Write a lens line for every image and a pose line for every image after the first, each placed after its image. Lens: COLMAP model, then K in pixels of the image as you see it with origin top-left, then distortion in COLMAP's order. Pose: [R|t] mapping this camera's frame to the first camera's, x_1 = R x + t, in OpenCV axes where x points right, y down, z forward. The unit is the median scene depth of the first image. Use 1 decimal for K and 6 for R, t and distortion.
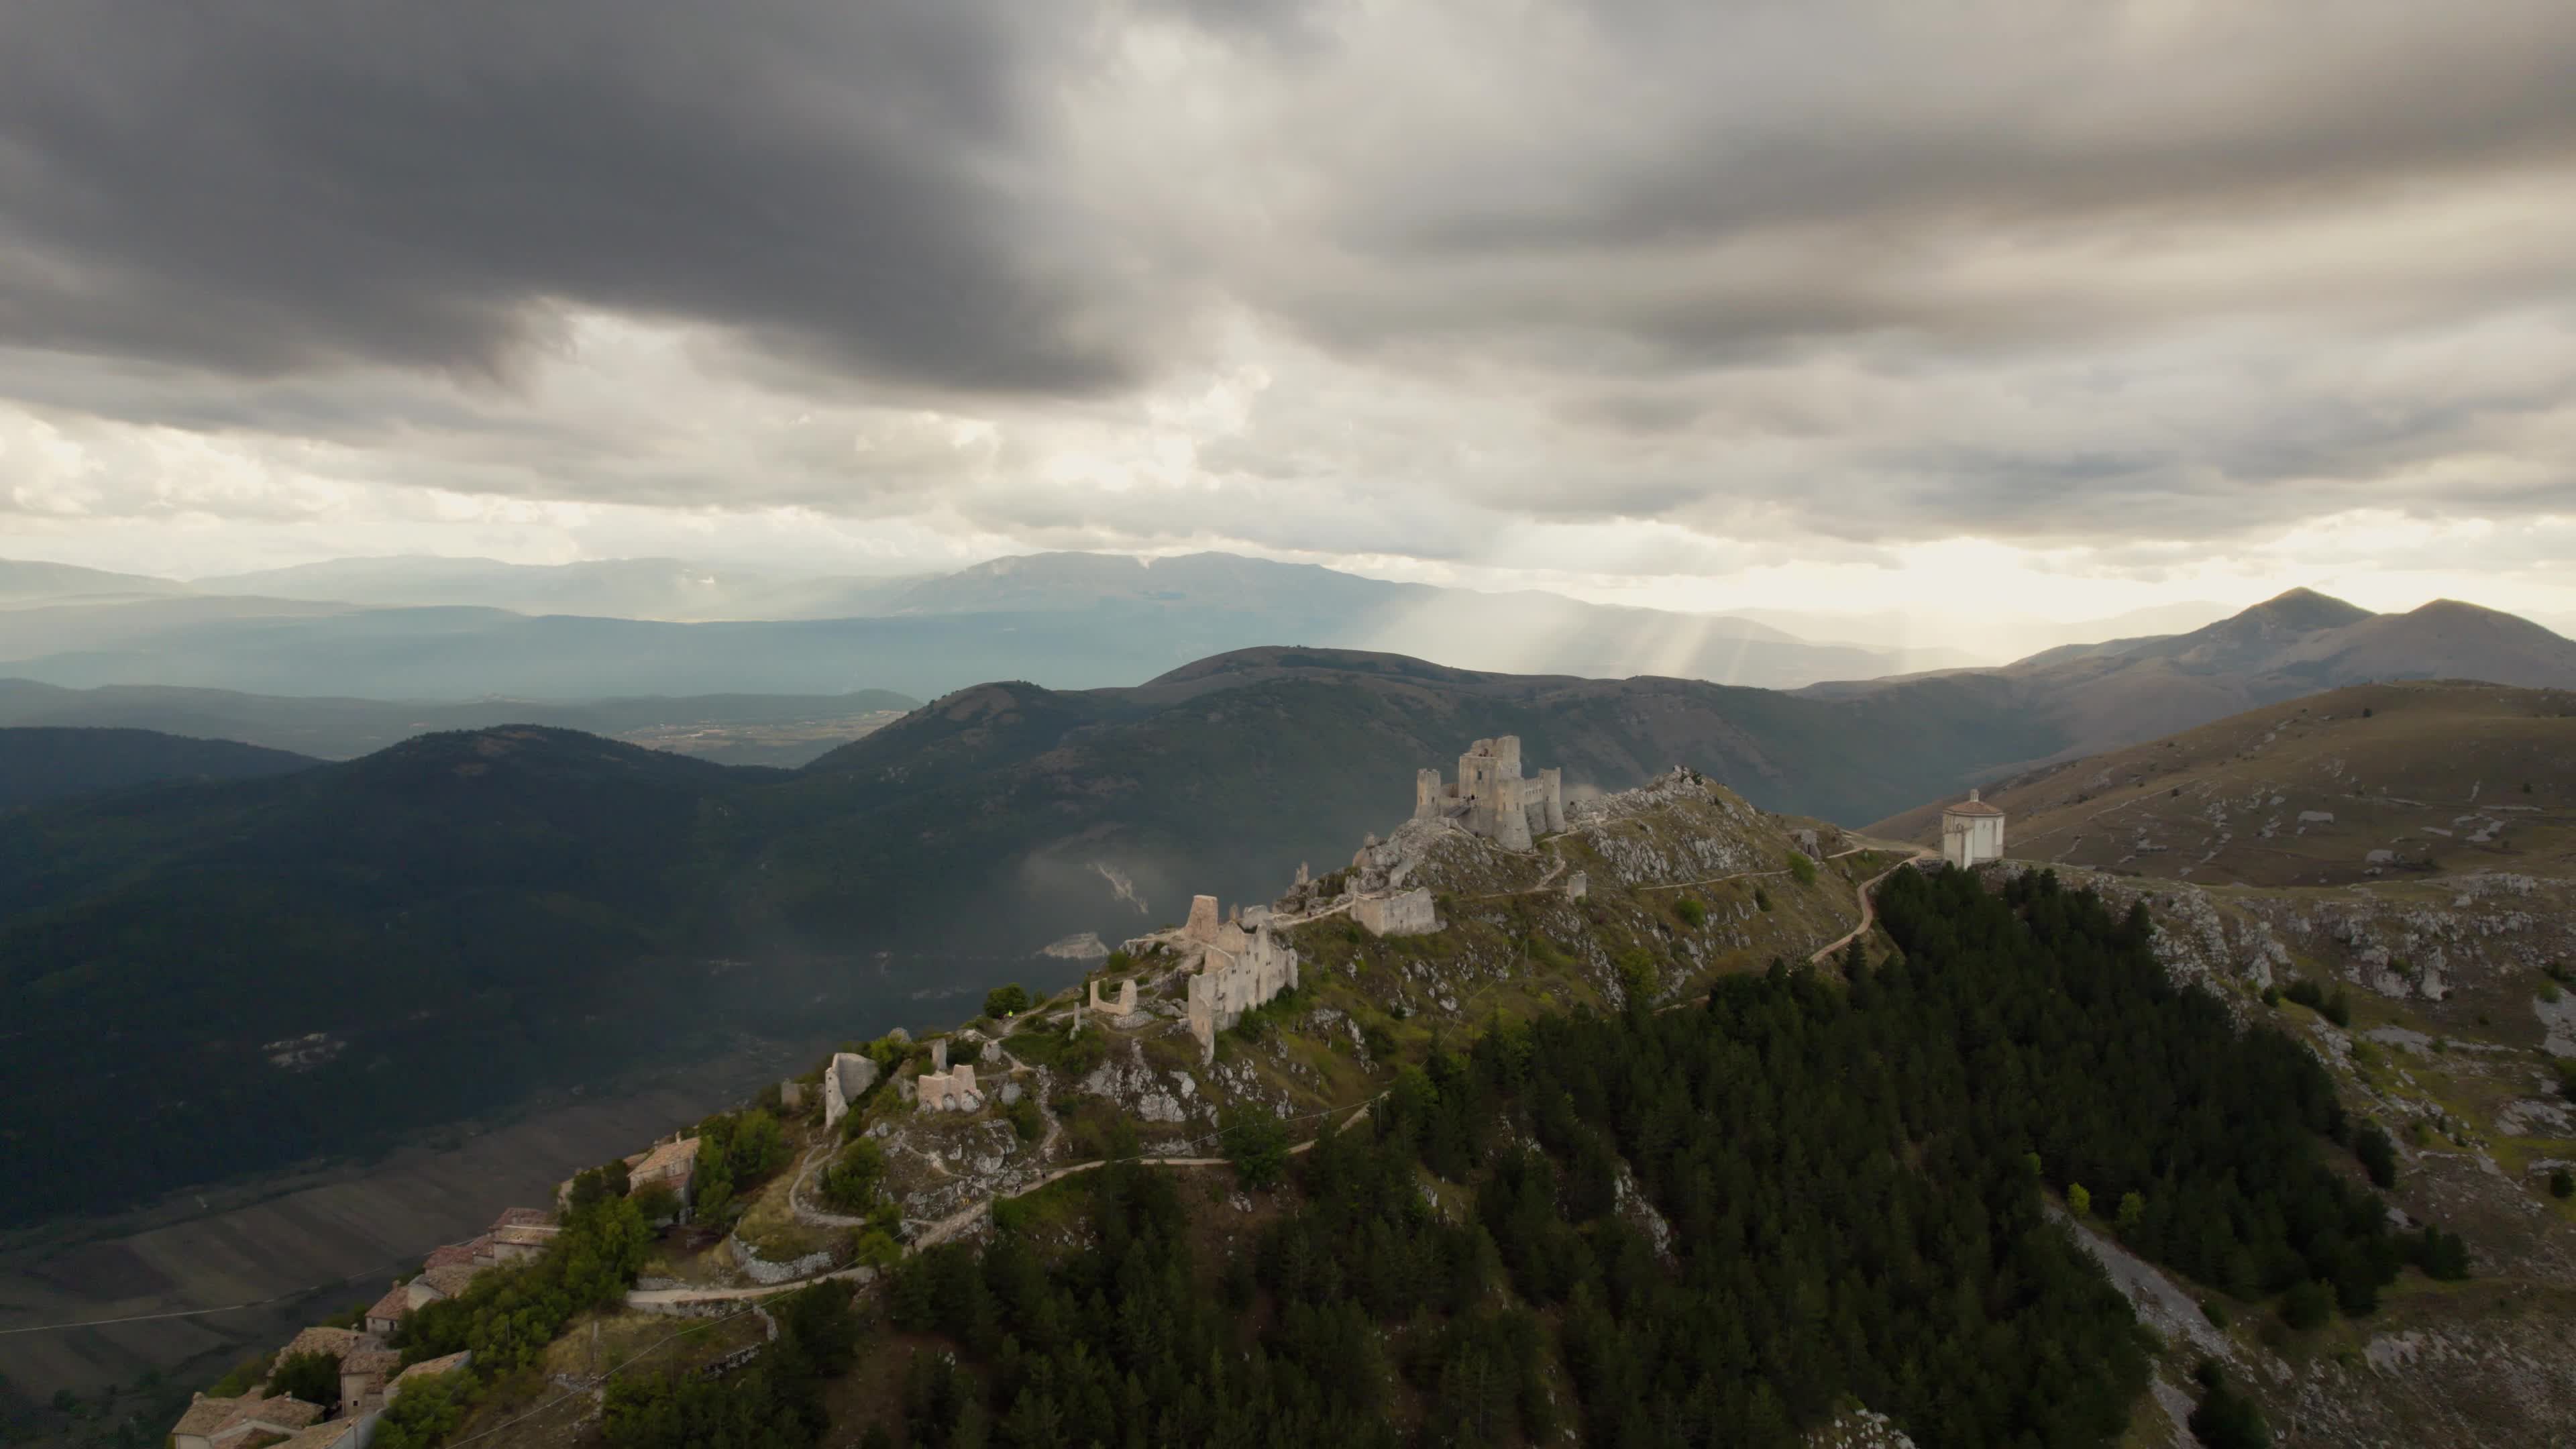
lens RADIAL K [[1667.2, 0, 1279.5], [0, 1667.2, 727.6], [0, 0, 1]] dist [-0.076286, 0.067004]
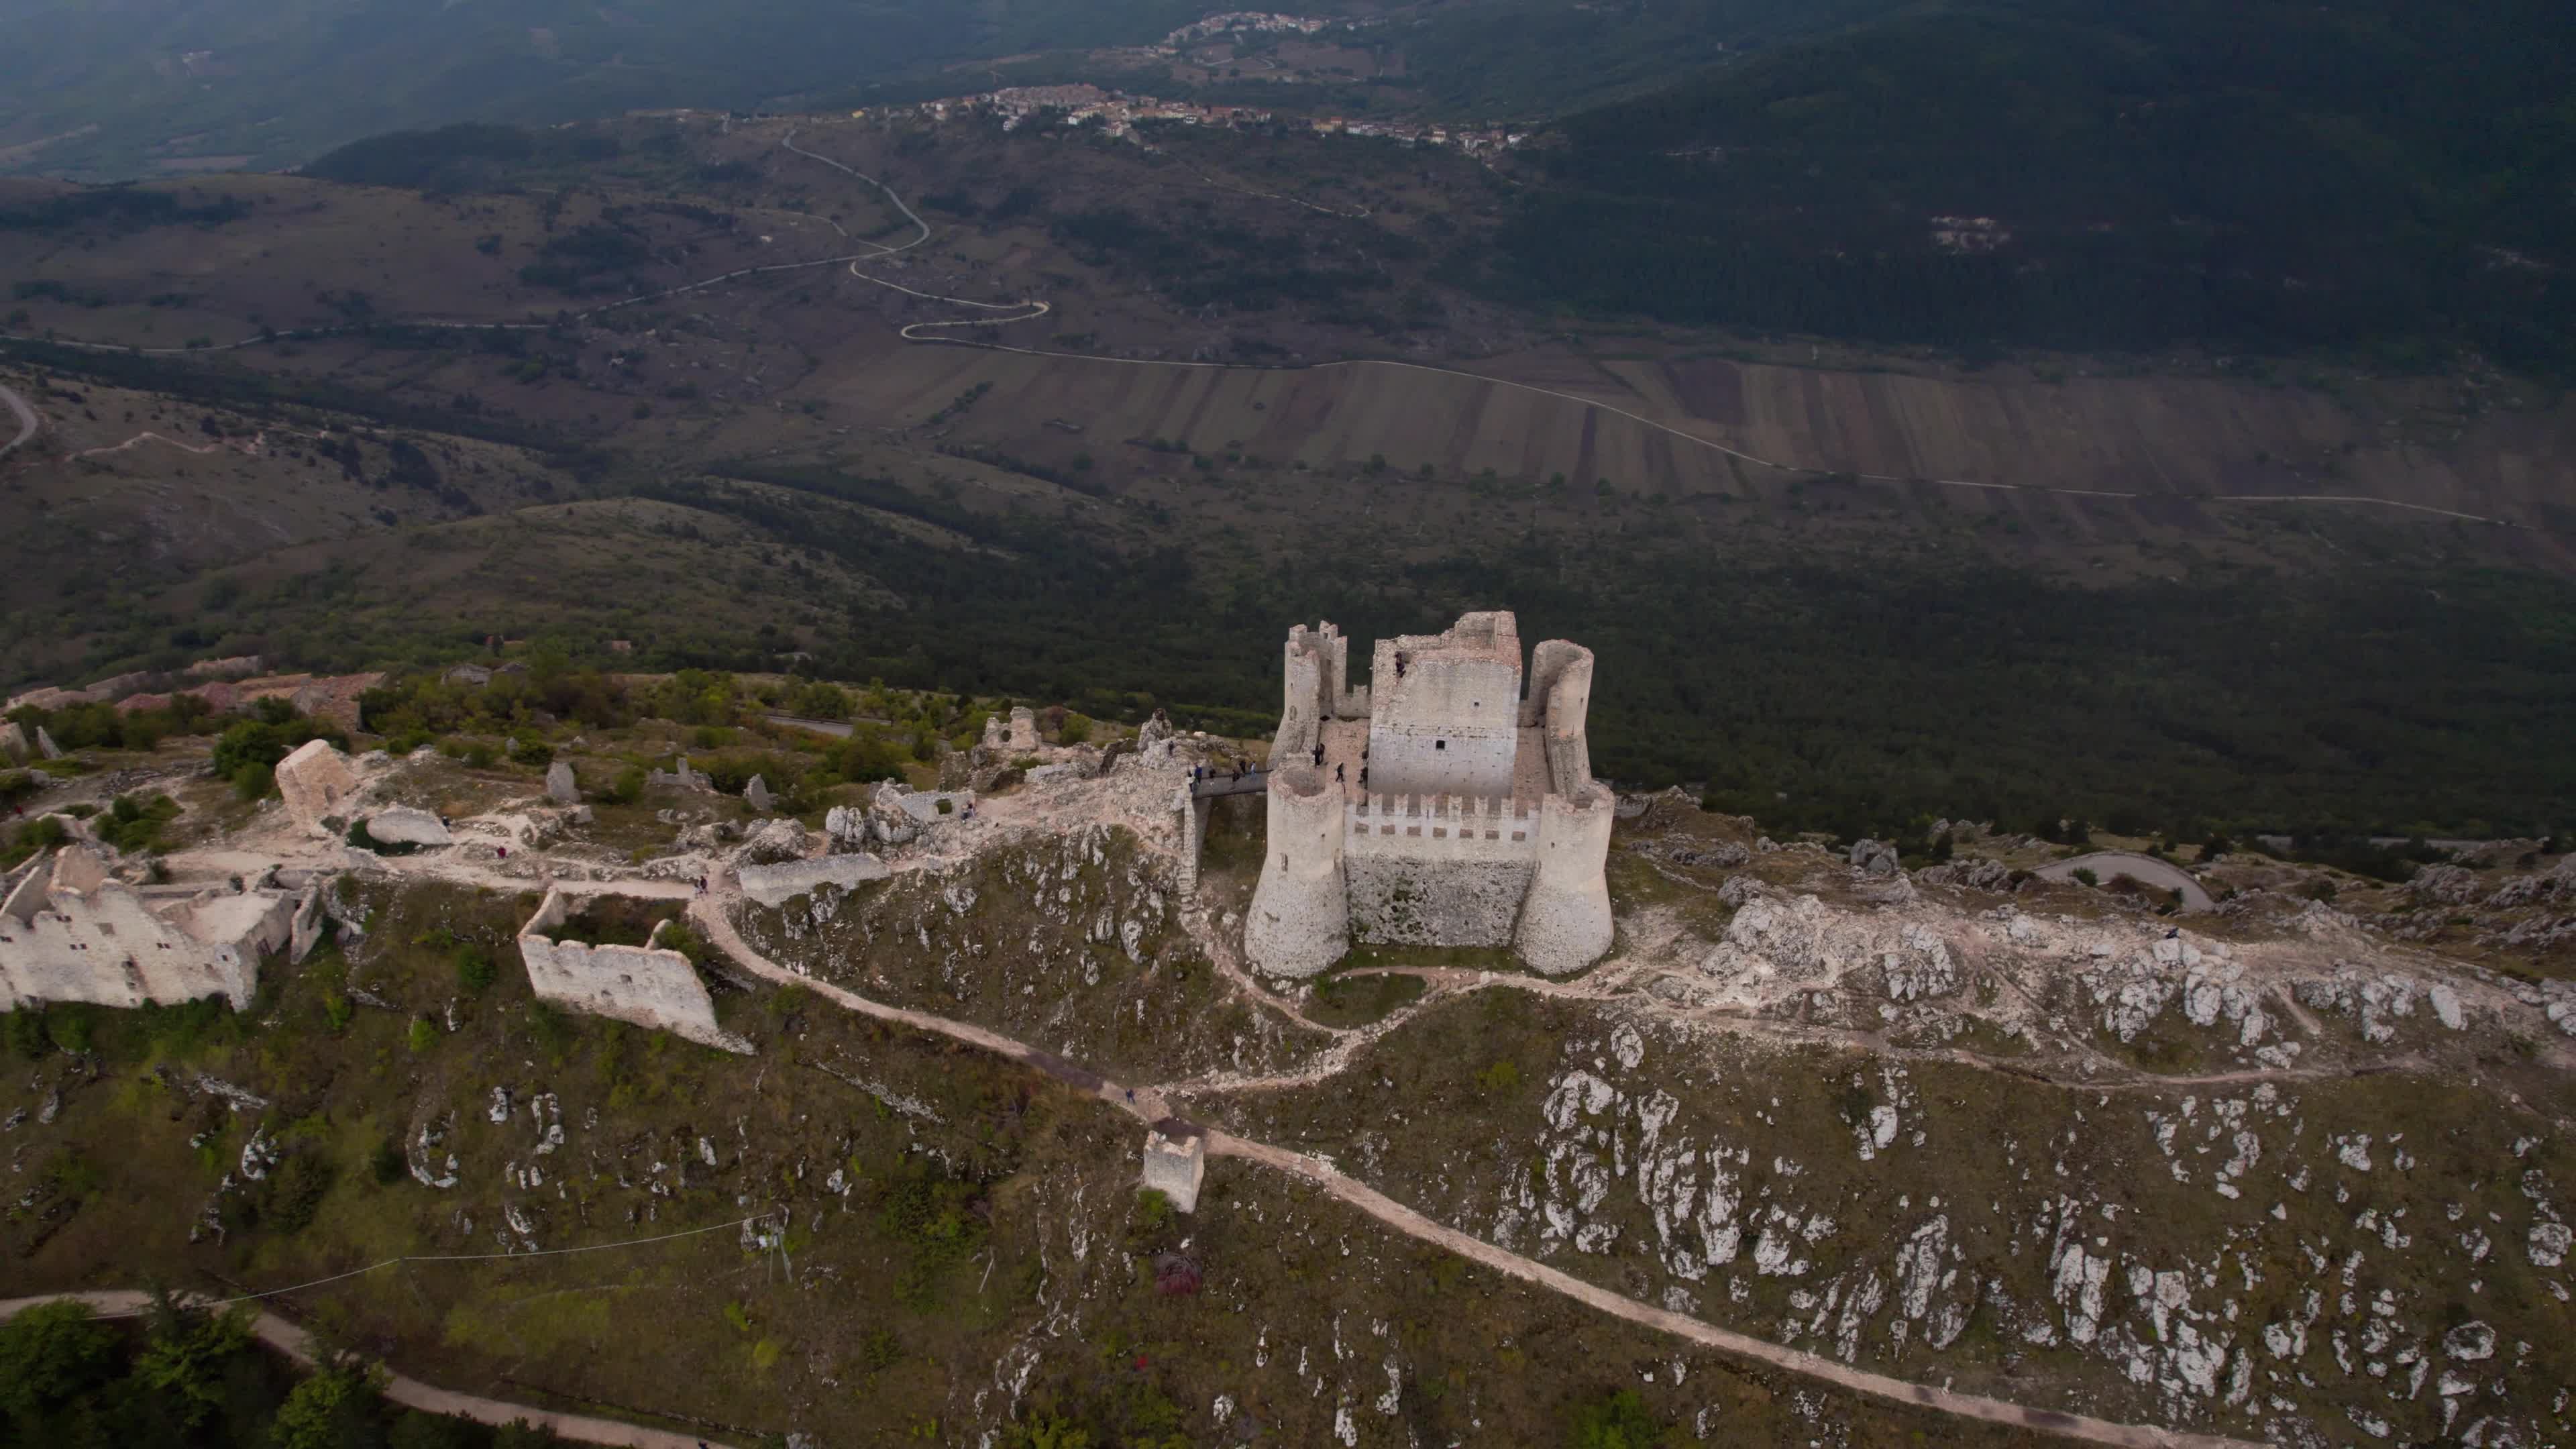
lens RADIAL K [[1667.2, 0, 1284.5], [0, 1667.2, 731.1], [0, 0, 1]] dist [-0.076286, 0.067004]
pose [[0.474125, 0.487622, -0.733096, 0.349466], [-0.071802, 0.851272, 0.519789, -0.141458], [0.877525, -0.193807, 0.438621, 0.779359]]
